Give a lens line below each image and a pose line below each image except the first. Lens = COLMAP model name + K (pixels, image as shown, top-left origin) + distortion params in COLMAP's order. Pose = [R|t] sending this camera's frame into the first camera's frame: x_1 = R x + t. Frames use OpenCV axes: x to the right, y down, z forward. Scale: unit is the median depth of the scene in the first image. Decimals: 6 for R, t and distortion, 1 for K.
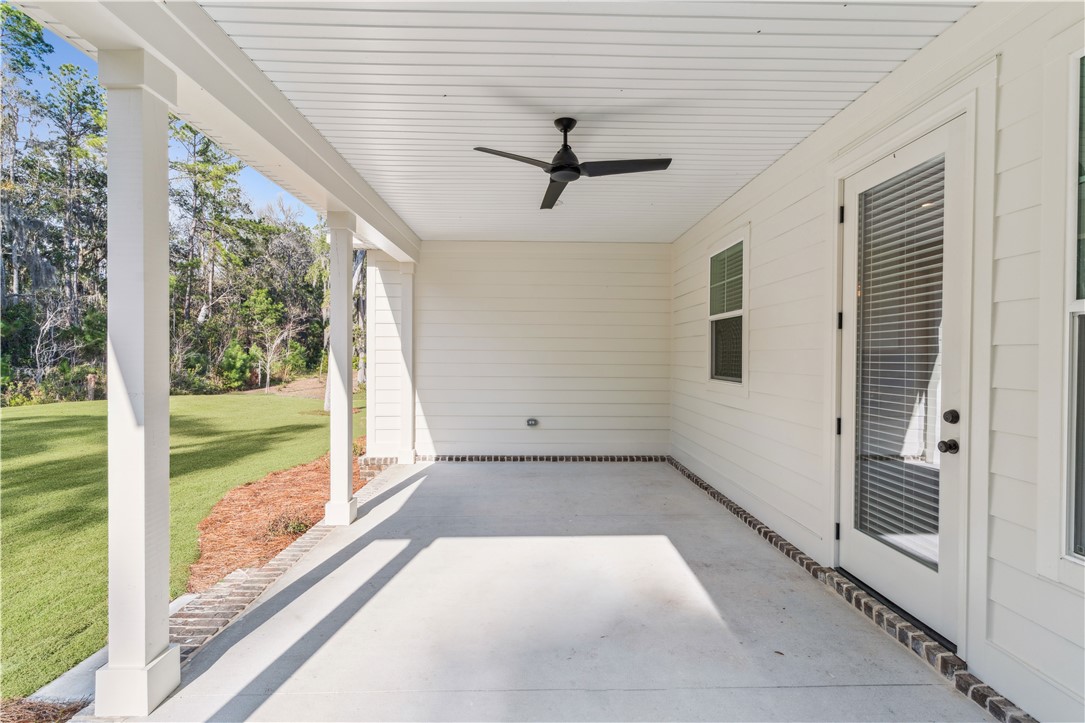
lens RADIAL K [[512.6, 0, 545.3], [0, 512.6, 361.8], [0, 0, 1]] dist [-0.000454, 0.001323]
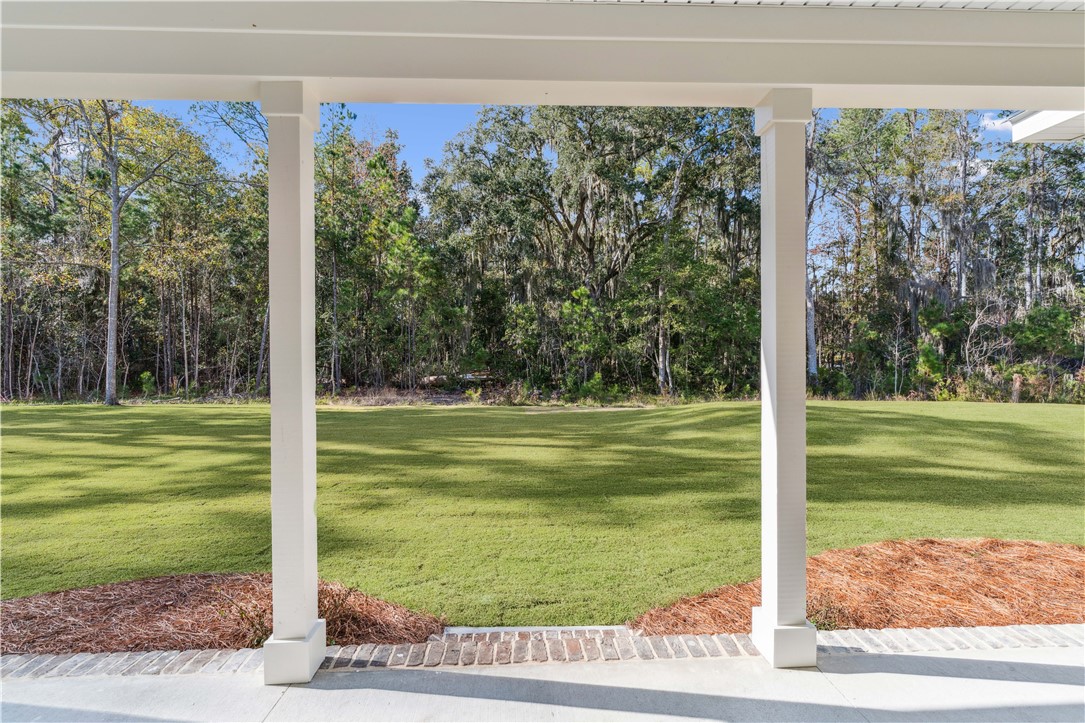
lens RADIAL K [[512.6, 0, 543.3], [0, 512.6, 362.6], [0, 0, 1]] dist [-0.000454, 0.001323]
pose [[0.012779, 0.013607, -0.999826, 0.028548], [-0.007807, 0.999878, 0.013508, -0.002137], [0.999888, 0.007633, 0.012884, 0.136615]]
